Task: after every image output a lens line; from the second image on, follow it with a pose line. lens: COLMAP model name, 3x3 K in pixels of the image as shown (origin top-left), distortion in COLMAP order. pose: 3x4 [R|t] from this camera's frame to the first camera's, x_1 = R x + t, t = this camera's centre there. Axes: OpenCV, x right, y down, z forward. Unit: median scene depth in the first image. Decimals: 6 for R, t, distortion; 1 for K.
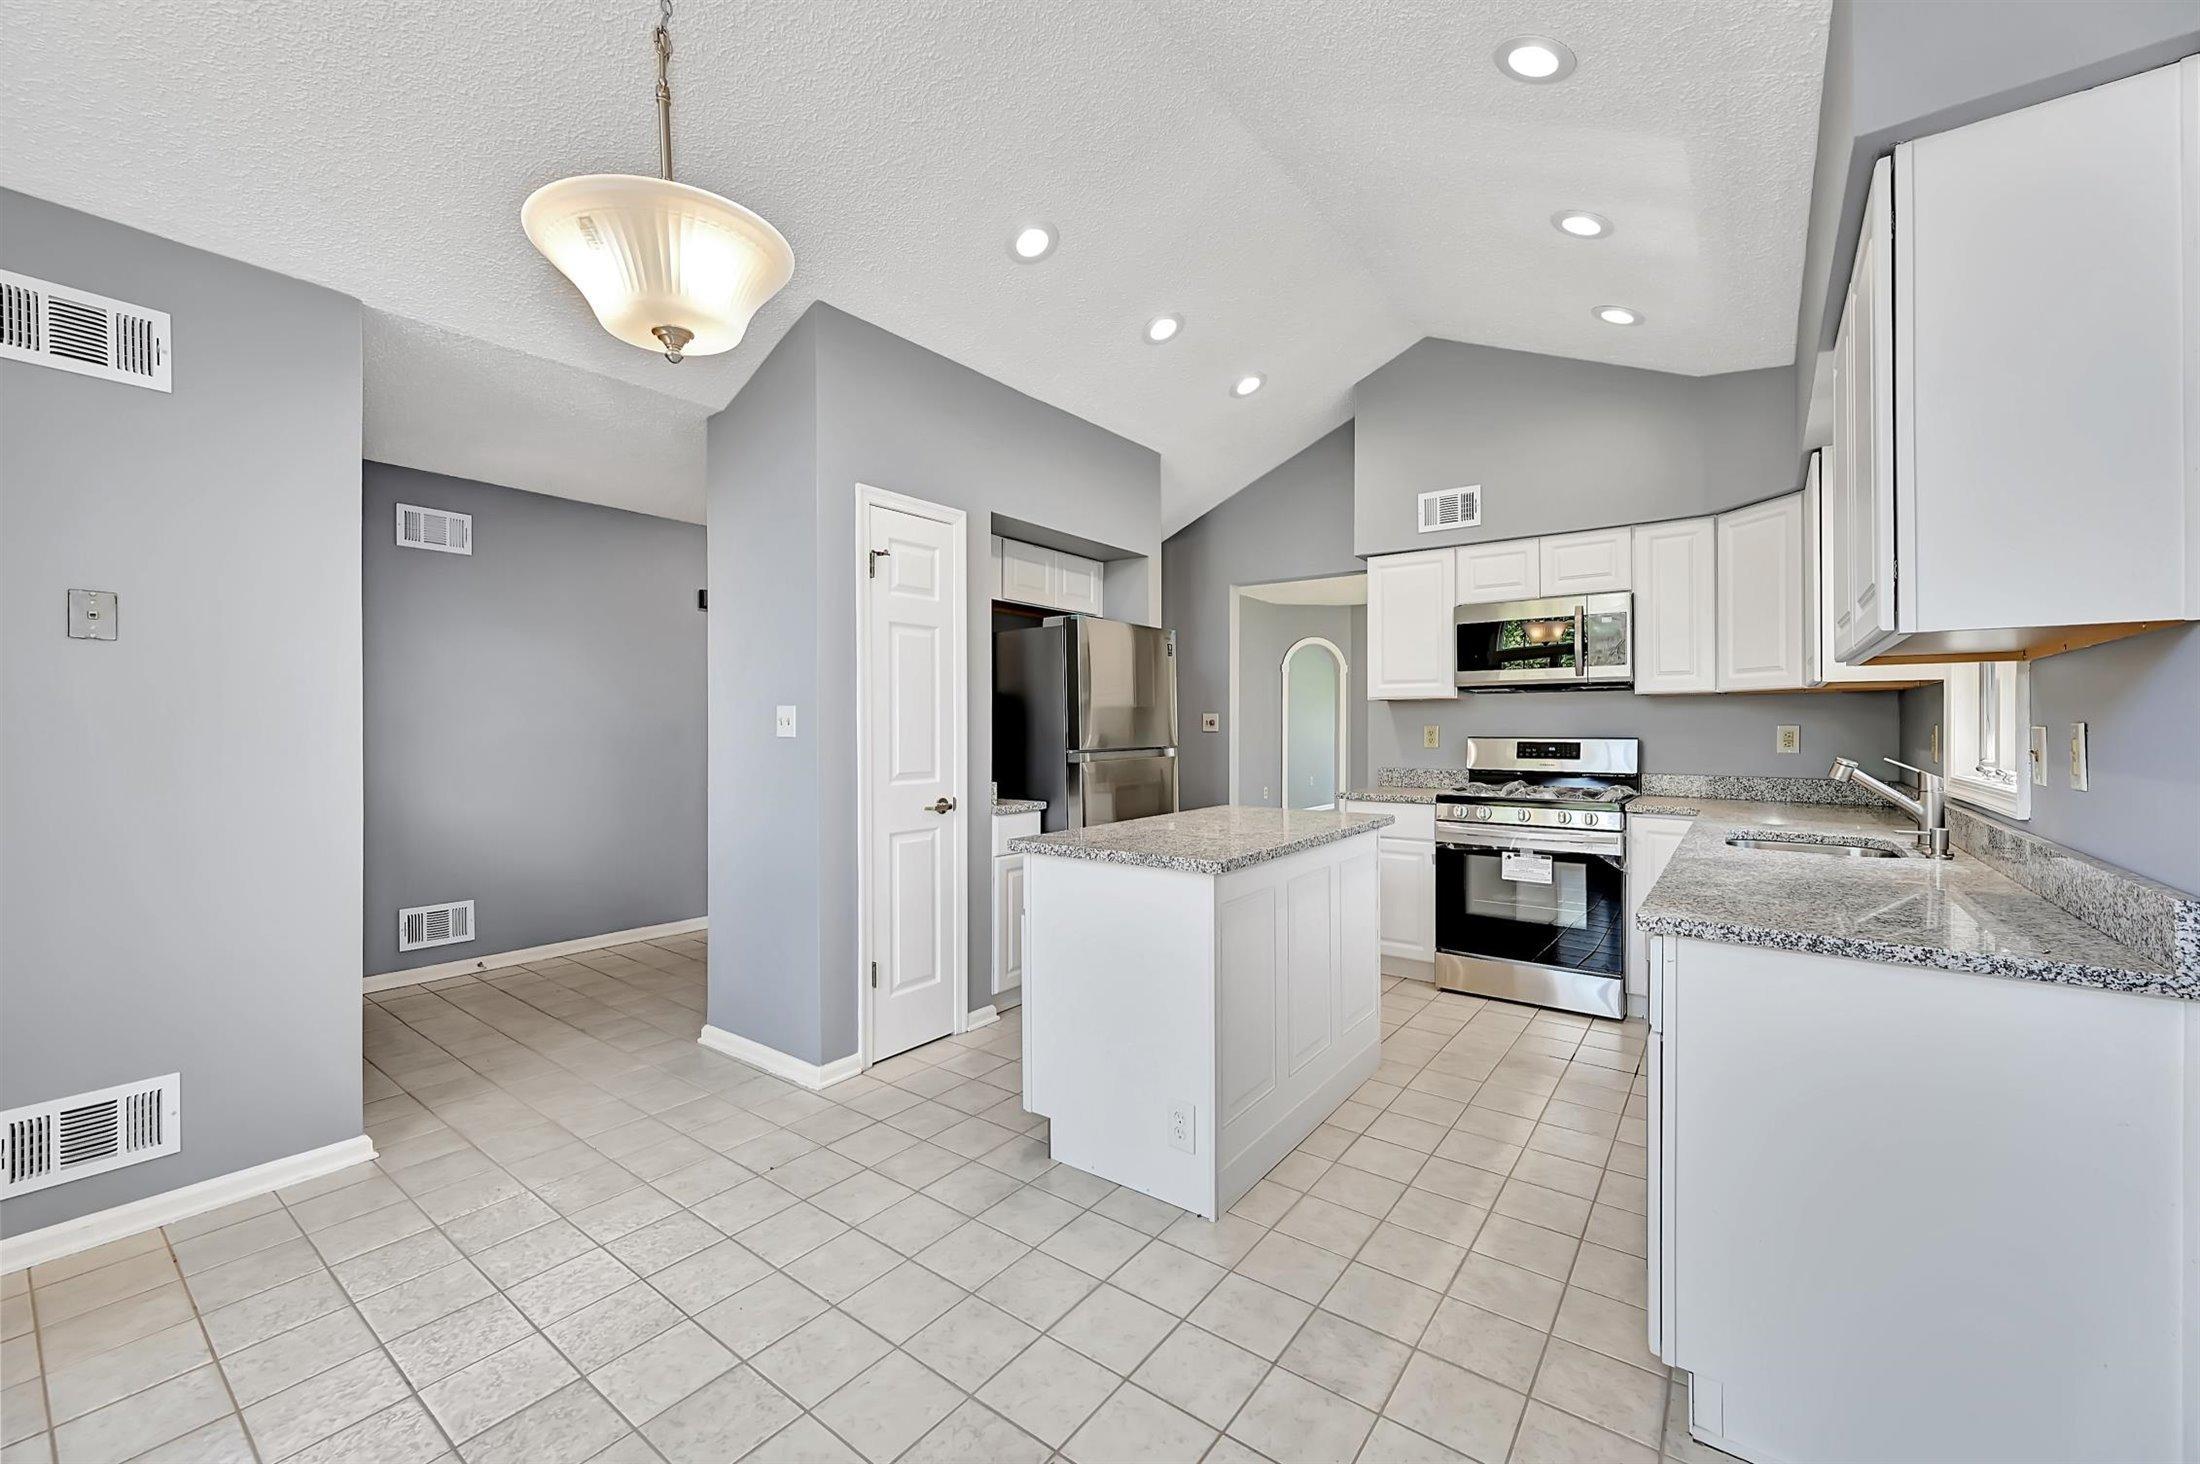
lens RADIAL K [[874.8, 0, 1100.5], [0, 874.8, 726.5], [0, 0, 1]] dist [0.002965, 0.000340]
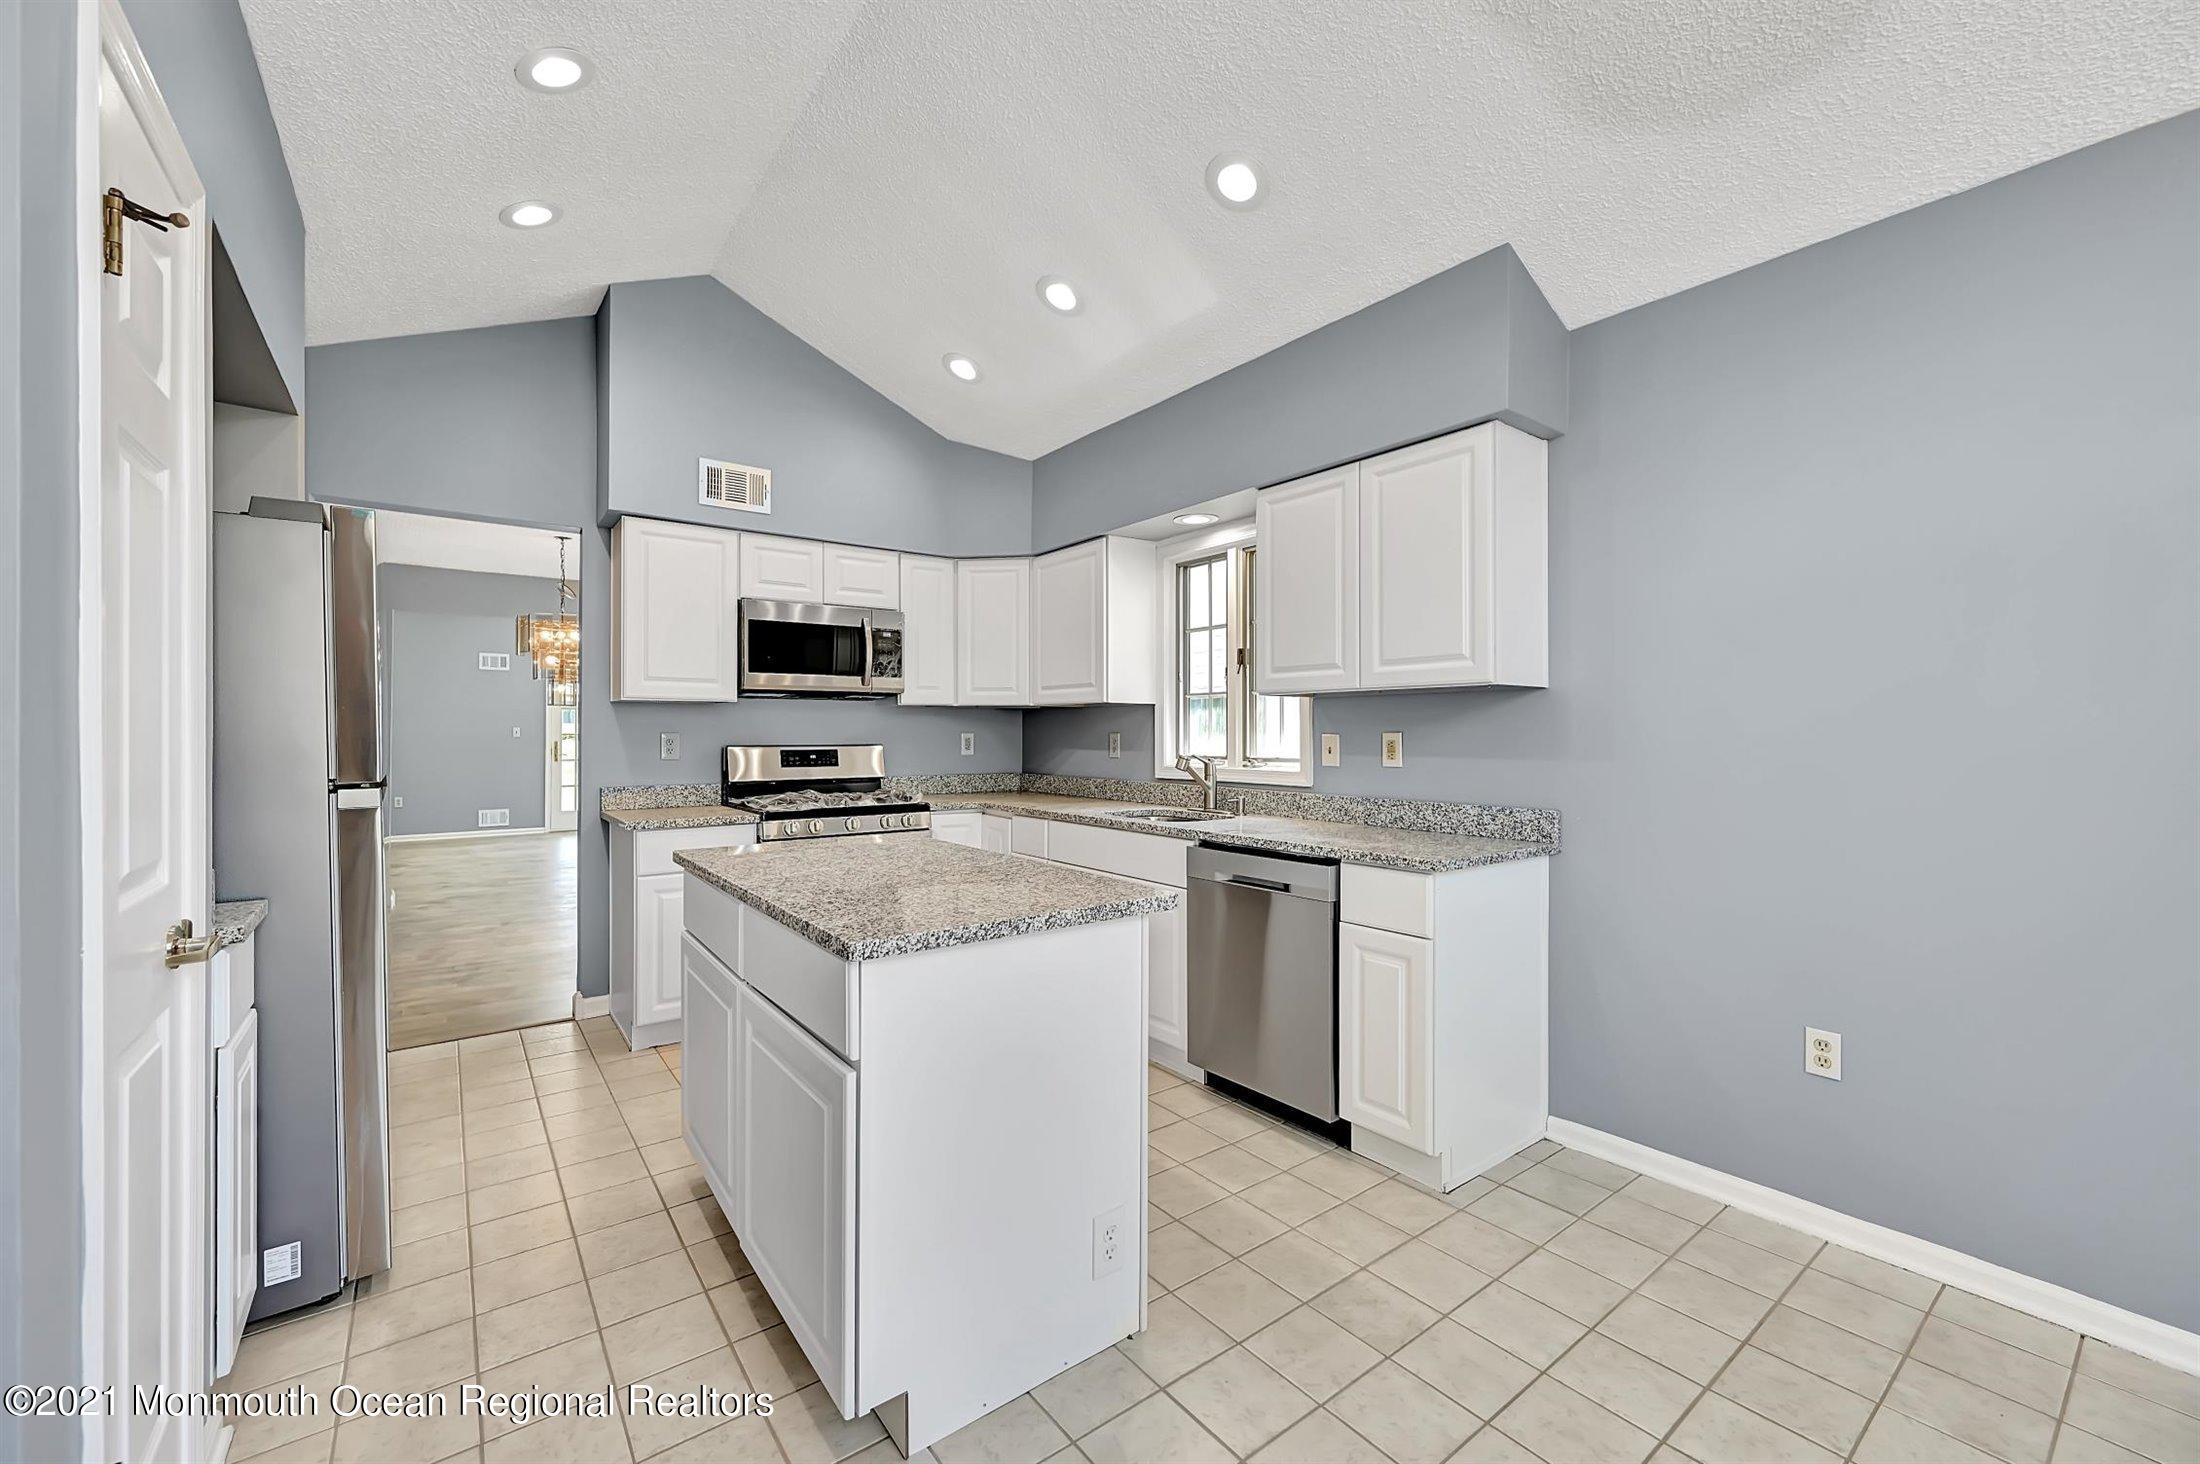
lens RADIAL K [[874.8, 0, 1102.4], [0, 874.8, 733.2], [0, 0, 1]] dist [0.002965, 0.000340]
pose [[0.271567, -0.000538, 0.962419, -0.368733], [0.000652, 1.000000, 0.000375, -0.001112], [-0.962419, 0.000526, 0.271568, 0.438428]]
